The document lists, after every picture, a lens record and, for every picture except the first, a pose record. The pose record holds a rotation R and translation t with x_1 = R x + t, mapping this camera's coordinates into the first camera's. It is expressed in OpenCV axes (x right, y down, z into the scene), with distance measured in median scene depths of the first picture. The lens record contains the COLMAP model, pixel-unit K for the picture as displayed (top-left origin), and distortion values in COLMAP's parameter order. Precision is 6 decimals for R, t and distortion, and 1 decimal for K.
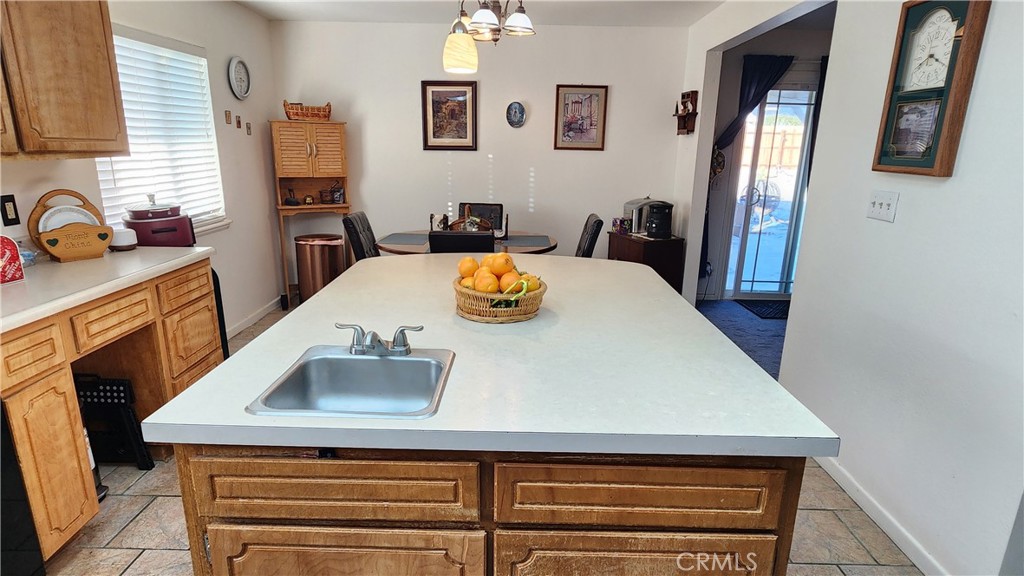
lens RADIAL K [[518.1, 0, 513.0], [0, 518.1, 282.7], [0, 0, 1]] dist [0.001191, 0.000190]
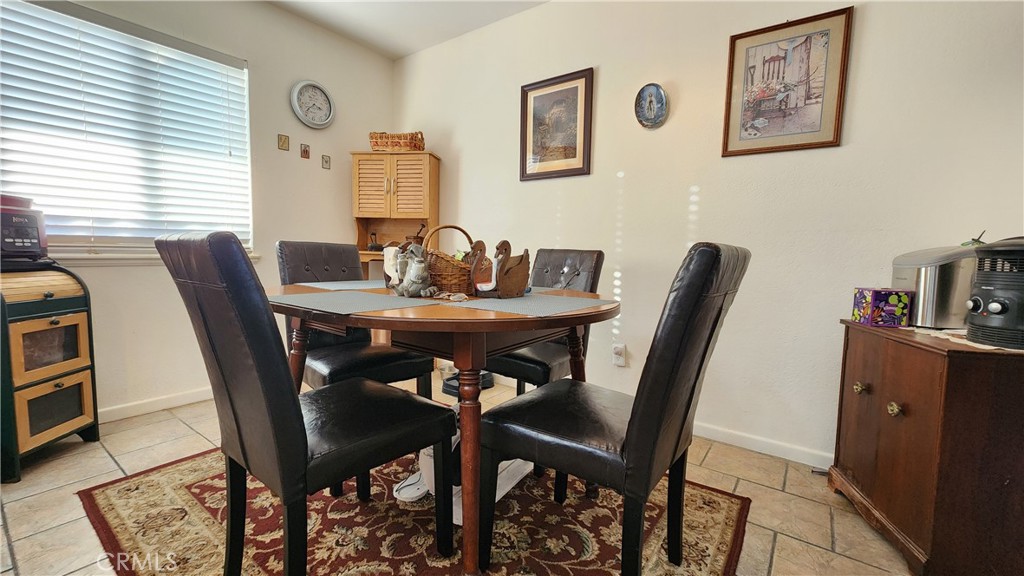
lens RADIAL K [[419.7, 0, 508.7], [0, 419.7, 286.8], [0, 0, 1]] dist [-0.003934, -0.000106]
pose [[0.811168, 0.054727, -0.582247, 0.163191], [-0.156891, 0.979480, -0.126511, -0.038420], [0.563375, 0.193971, 0.803109, 0.570021]]
